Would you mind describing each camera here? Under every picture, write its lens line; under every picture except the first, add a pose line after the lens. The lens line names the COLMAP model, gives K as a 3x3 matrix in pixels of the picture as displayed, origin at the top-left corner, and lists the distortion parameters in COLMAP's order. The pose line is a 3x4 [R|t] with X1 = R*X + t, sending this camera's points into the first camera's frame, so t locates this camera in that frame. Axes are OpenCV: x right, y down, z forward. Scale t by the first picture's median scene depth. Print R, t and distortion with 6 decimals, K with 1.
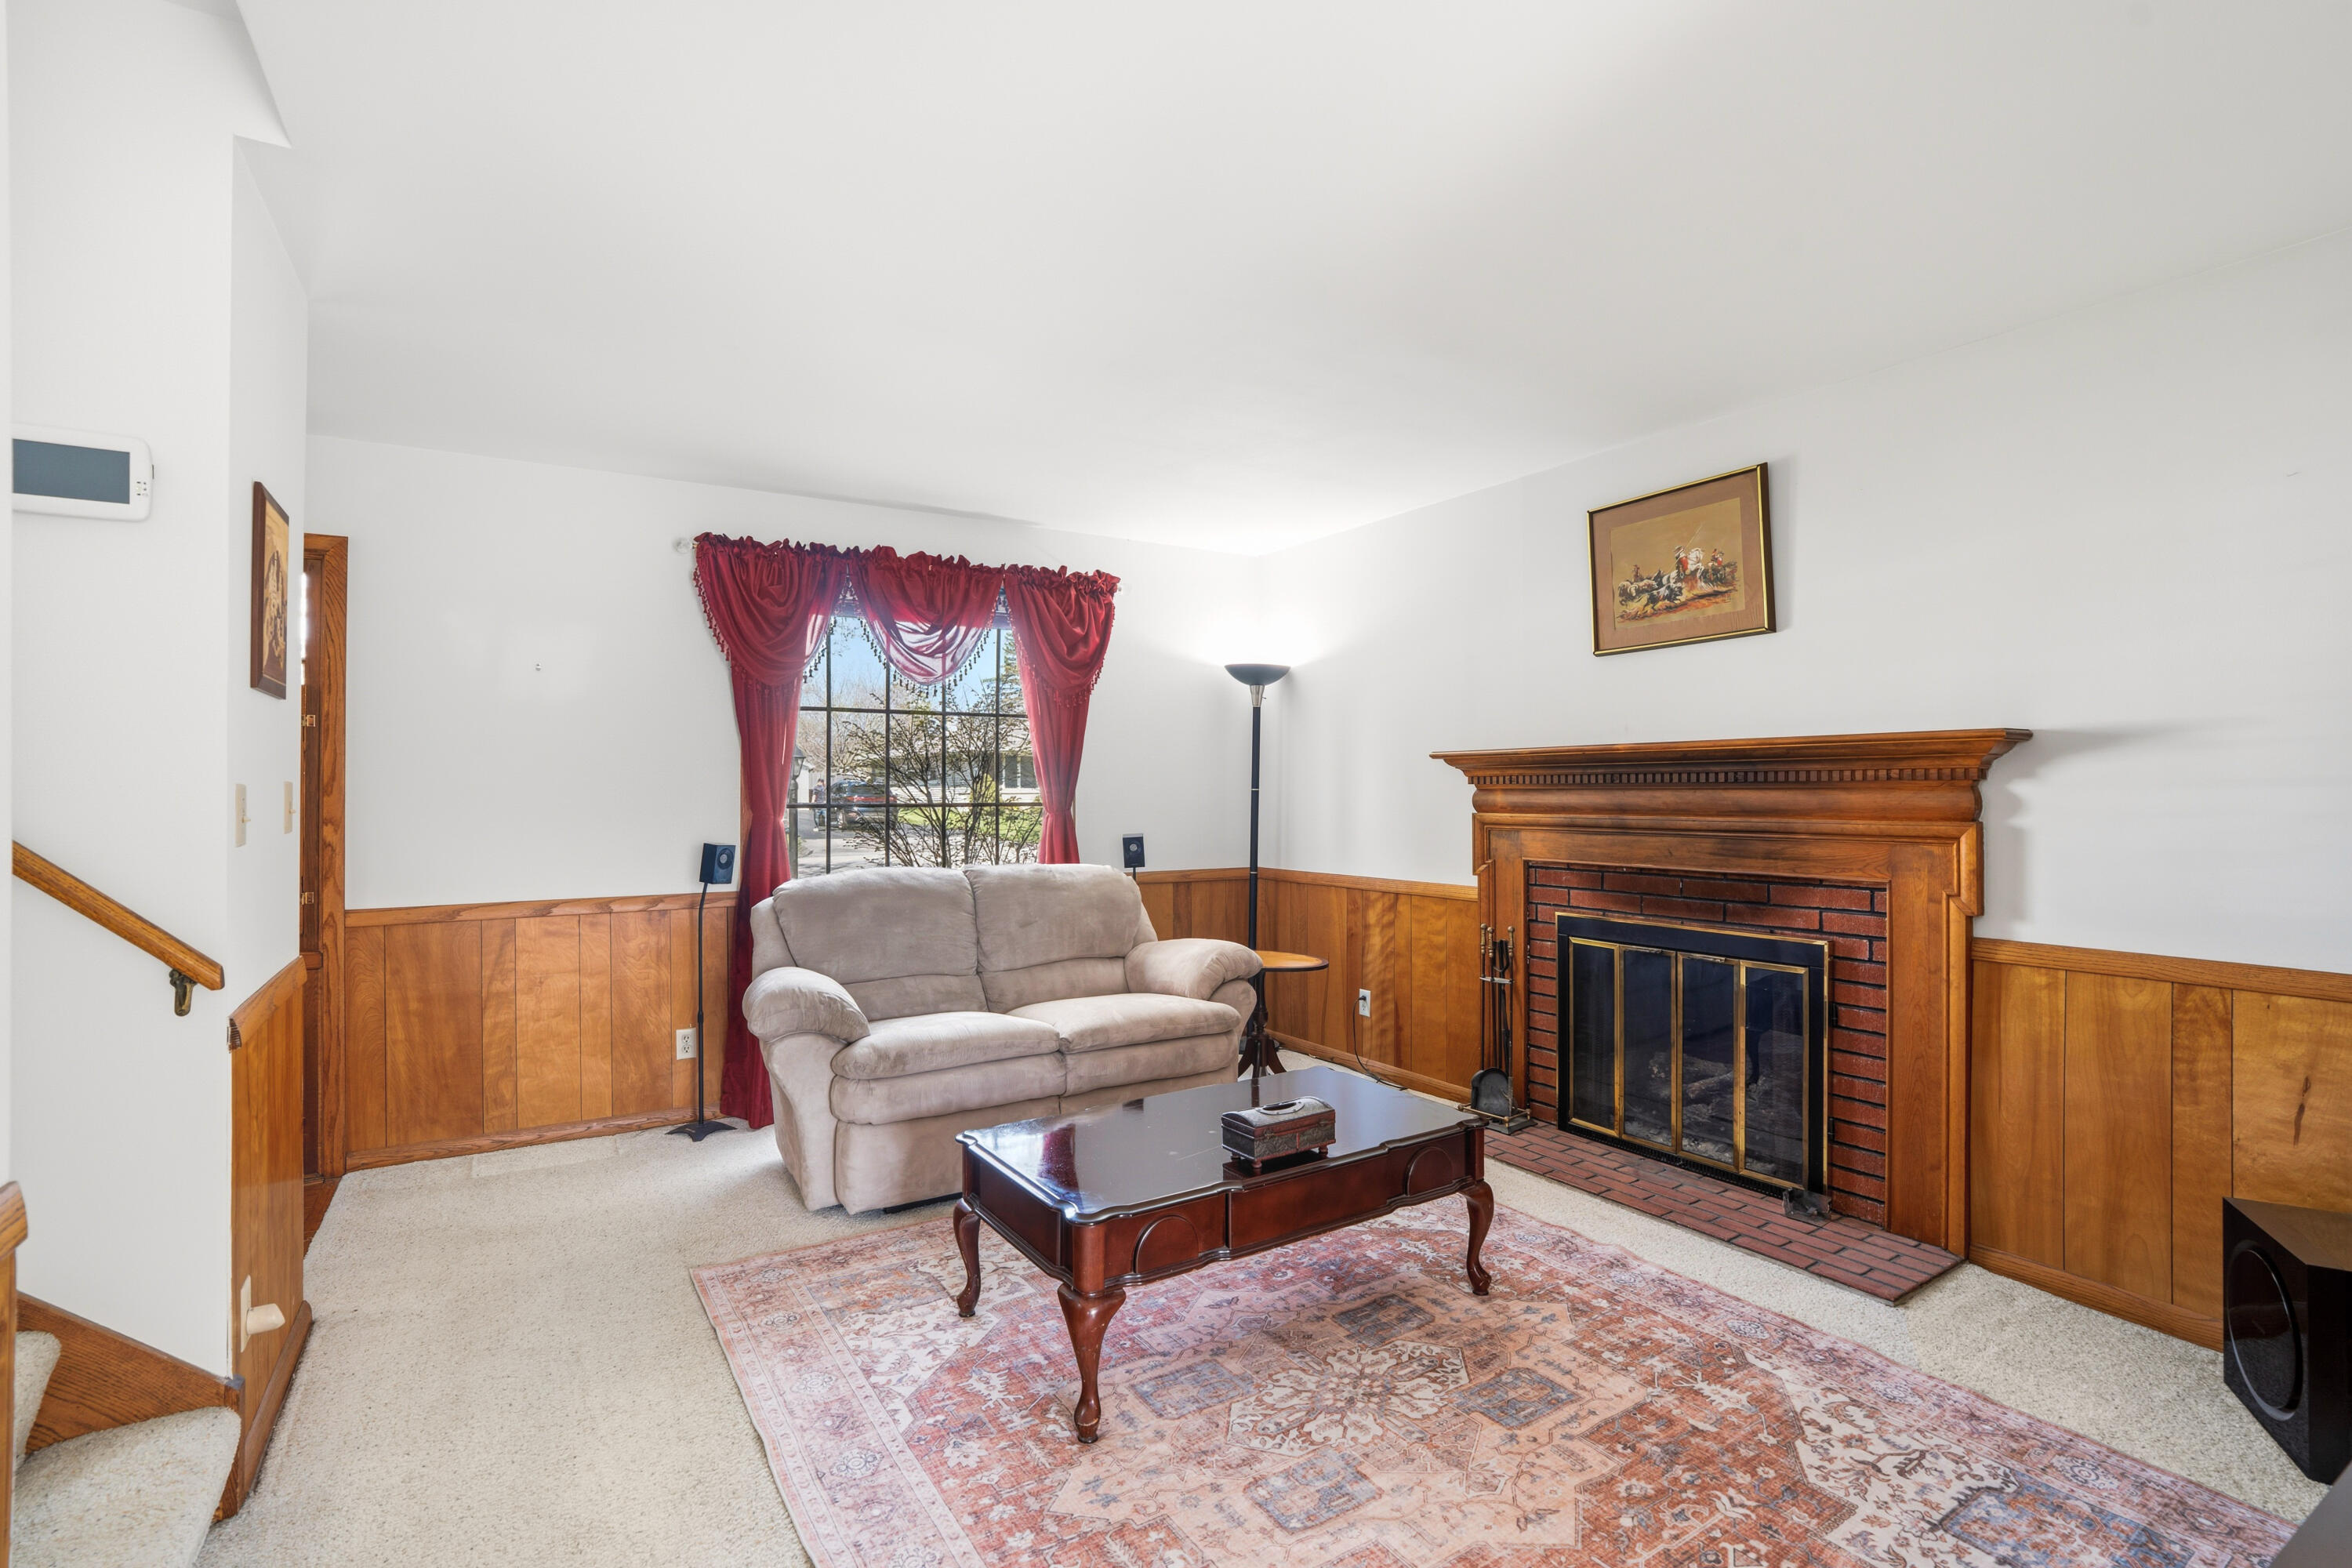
lens RADIAL K [[1095.4, 0, 1180.8], [0, 1095.4, 770.8], [0, 0, 1]] dist [-0.056200, 0.021815]
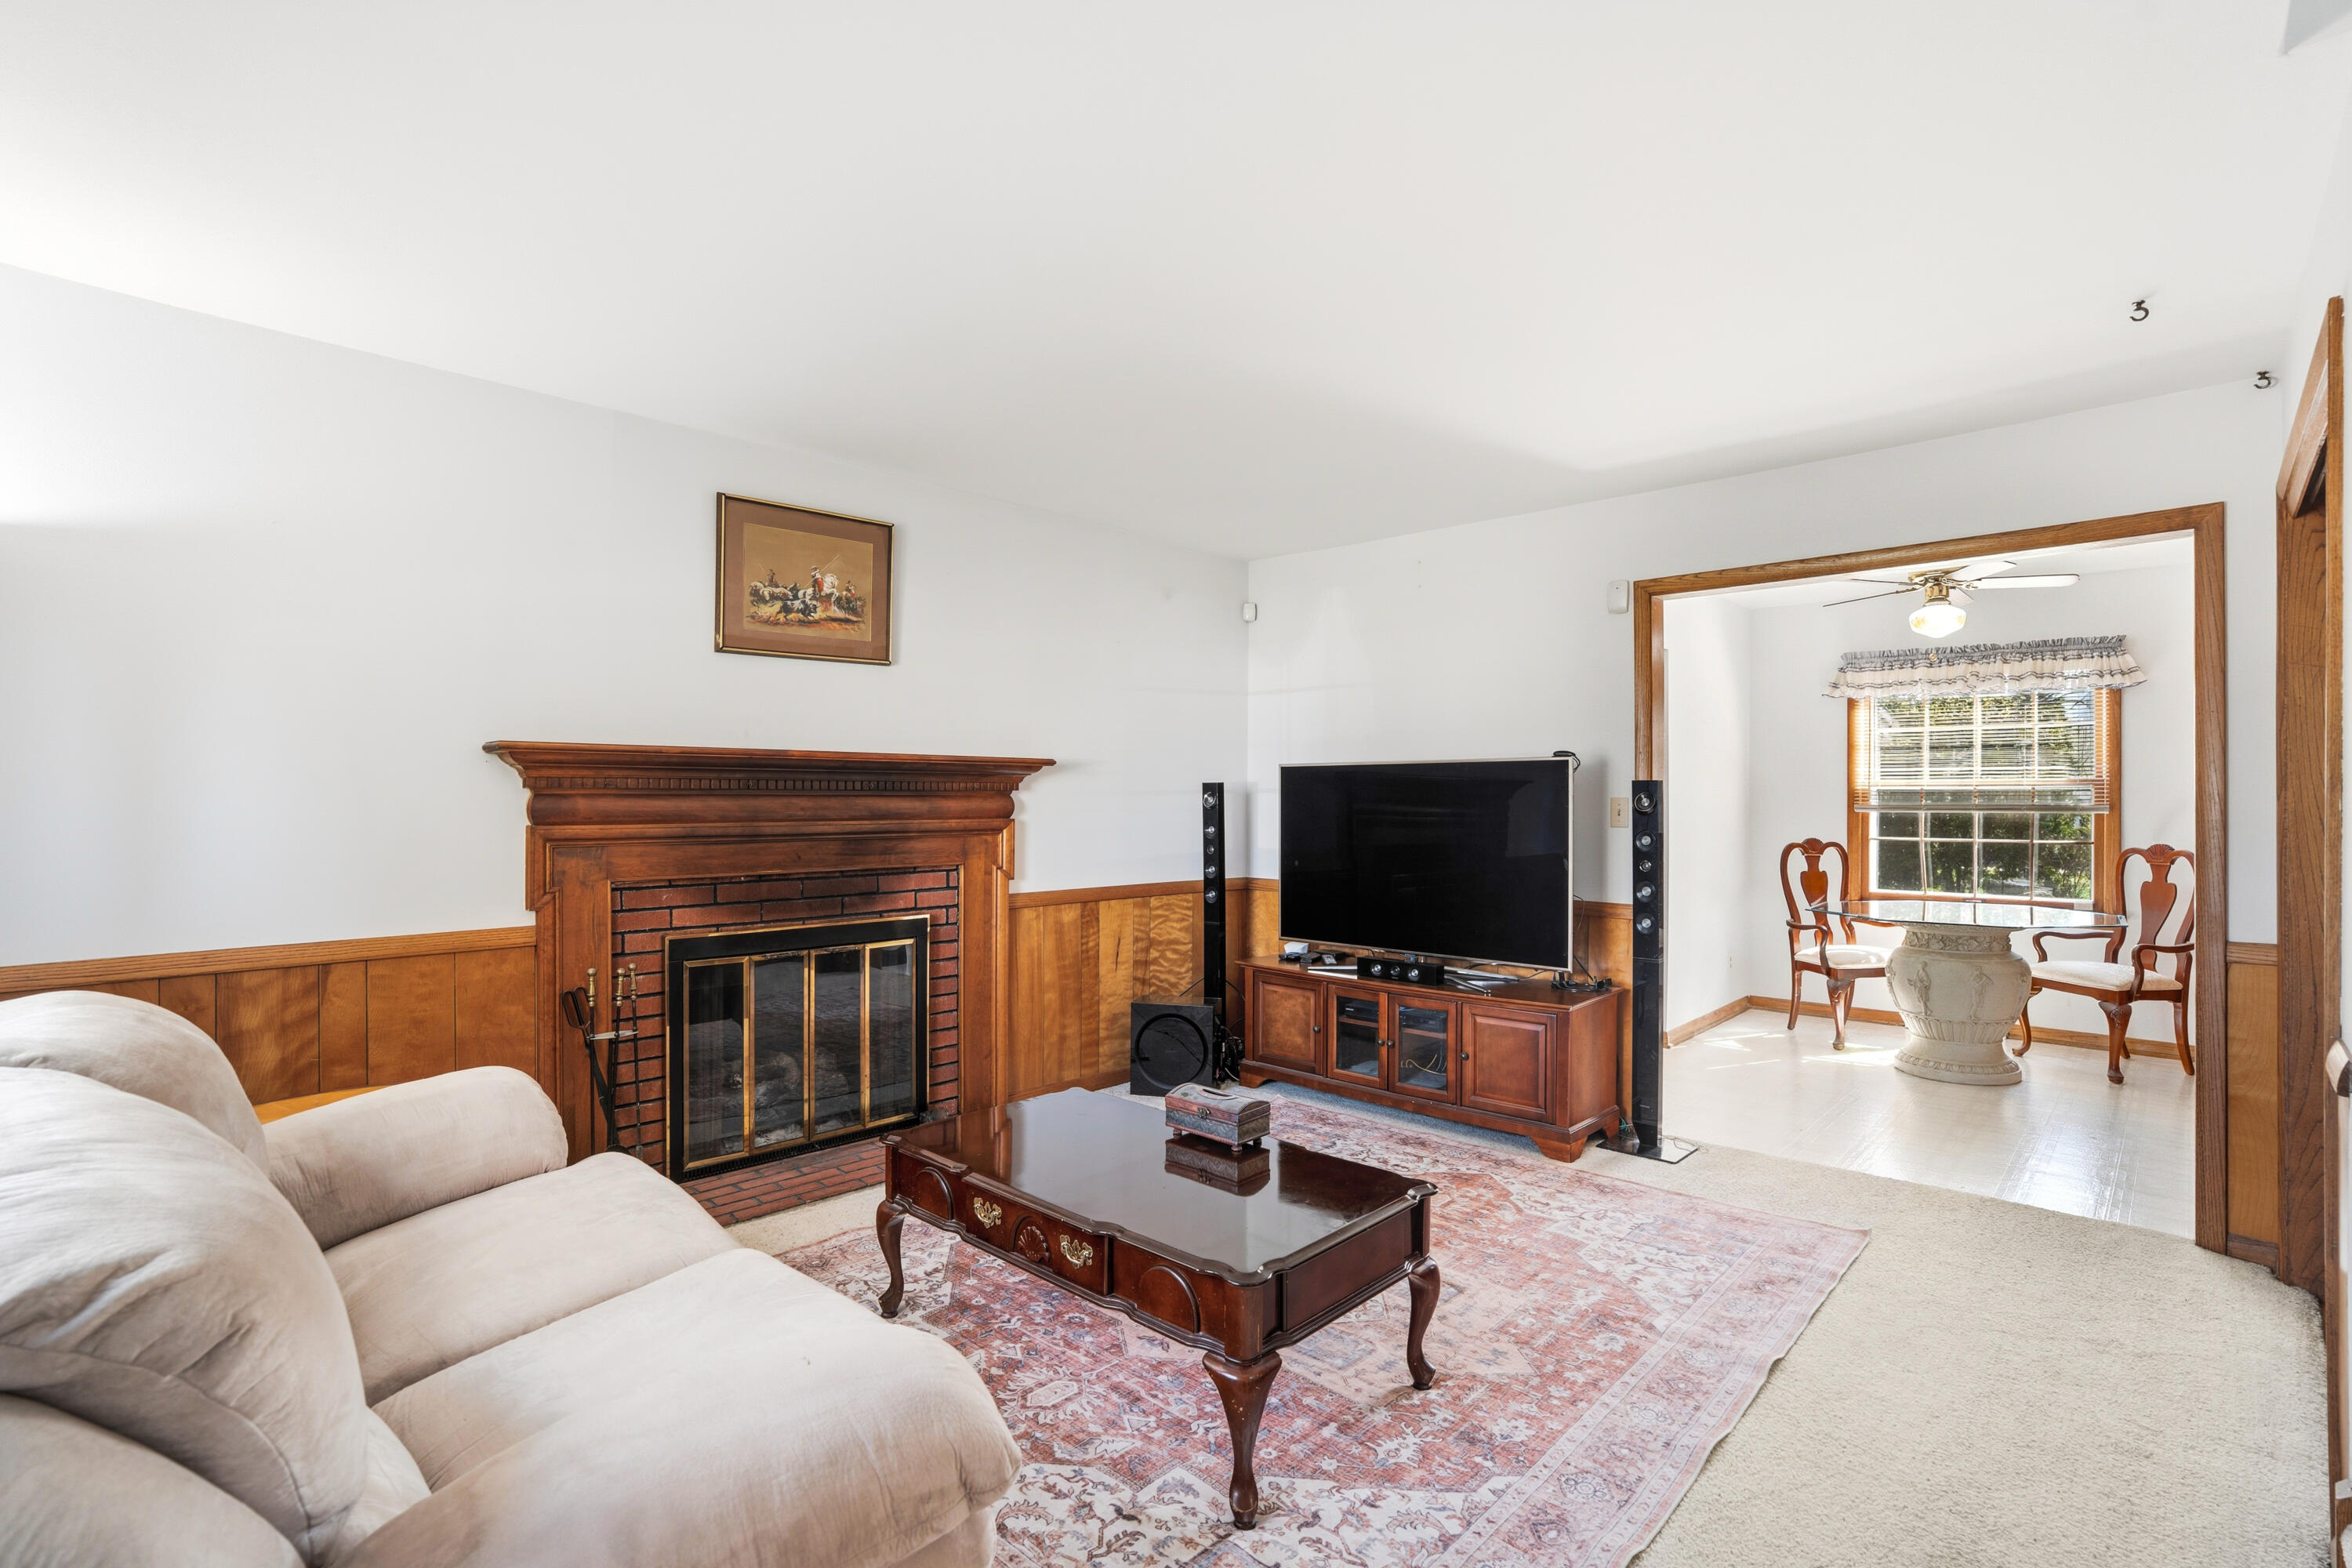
lens RADIAL K [[1091.5, 0, 1183.5], [0, 1091.5, 787.0], [0, 0, 1]] dist [-0.061848, 0.027852]
pose [[-0.248798, 0.006740, 0.968532, -0.674104], [-0.022177, 0.999674, -0.012654, 0.014068], [-0.968301, -0.024627, -0.248568, 0.937651]]
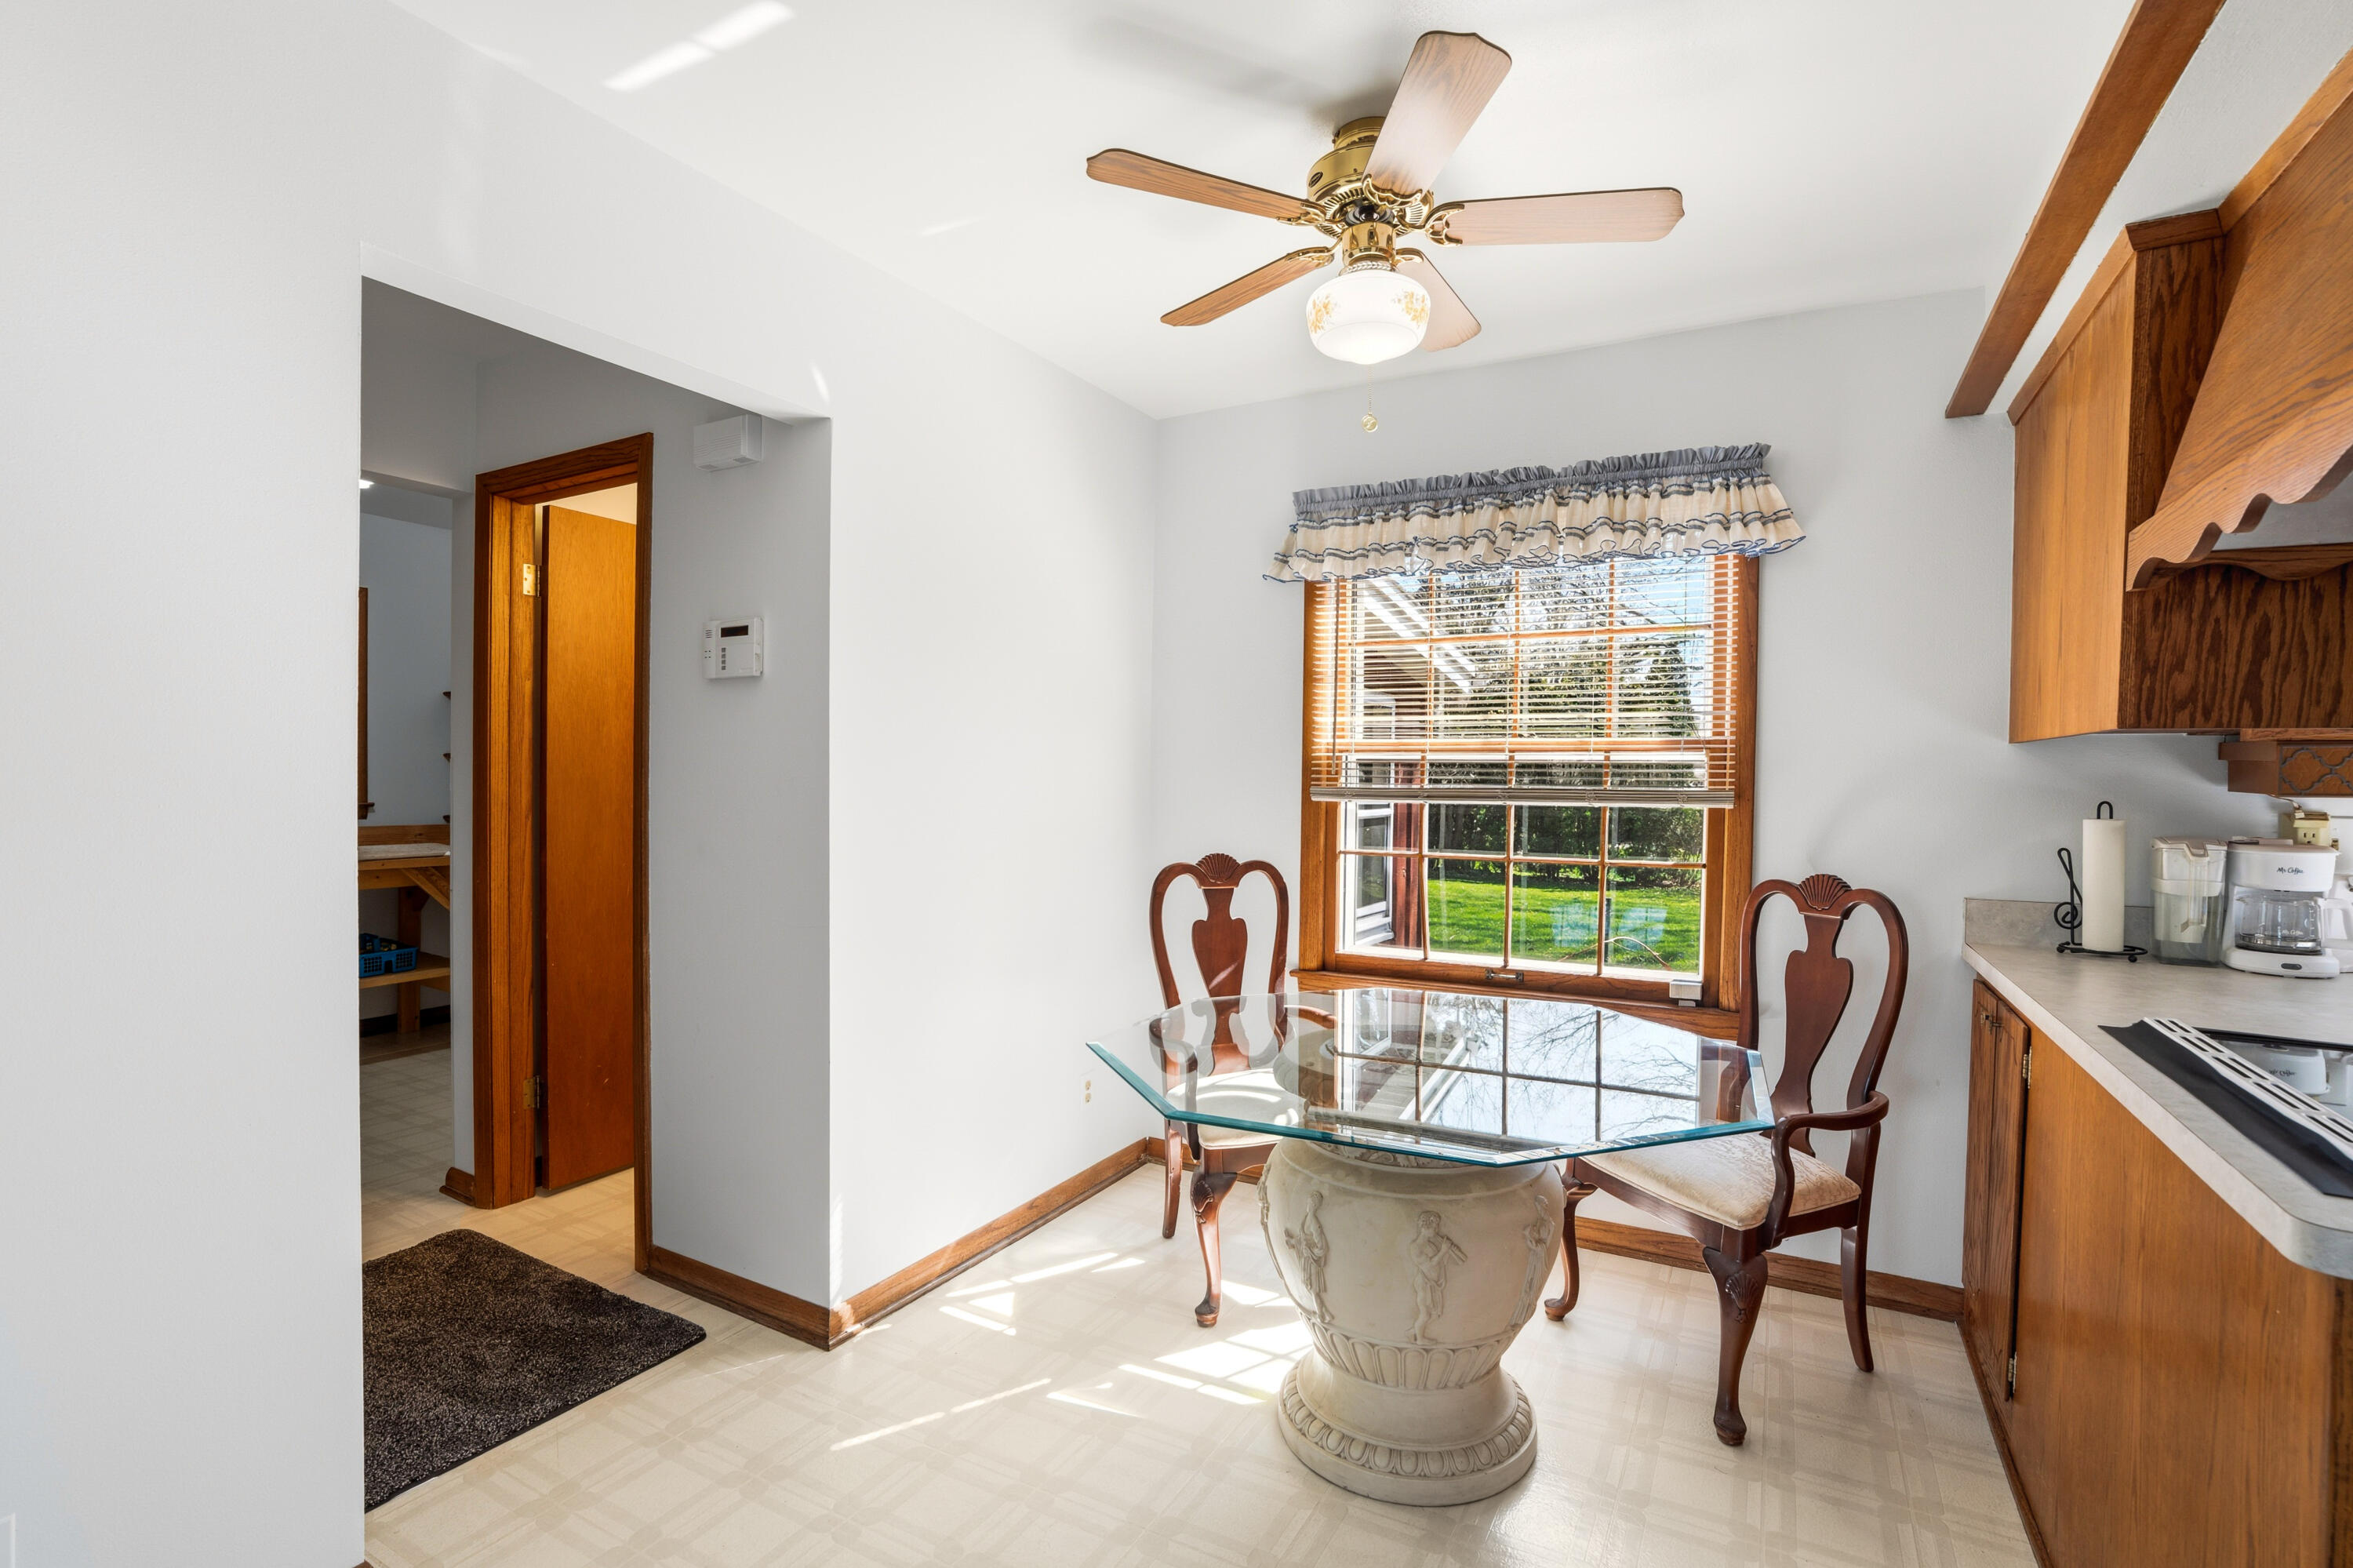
lens RADIAL K [[1067.3, 0, 1192.2], [0, 1067.3, 788.5], [0, 0, 1]] dist [-0.067082, 0.023738]
pose [[-0.477945, -0.019907, 0.878164, -0.433026], [-0.028838, 0.999560, 0.006964, 0.007107], [-0.877916, -0.021997, -0.478309, 0.588682]]
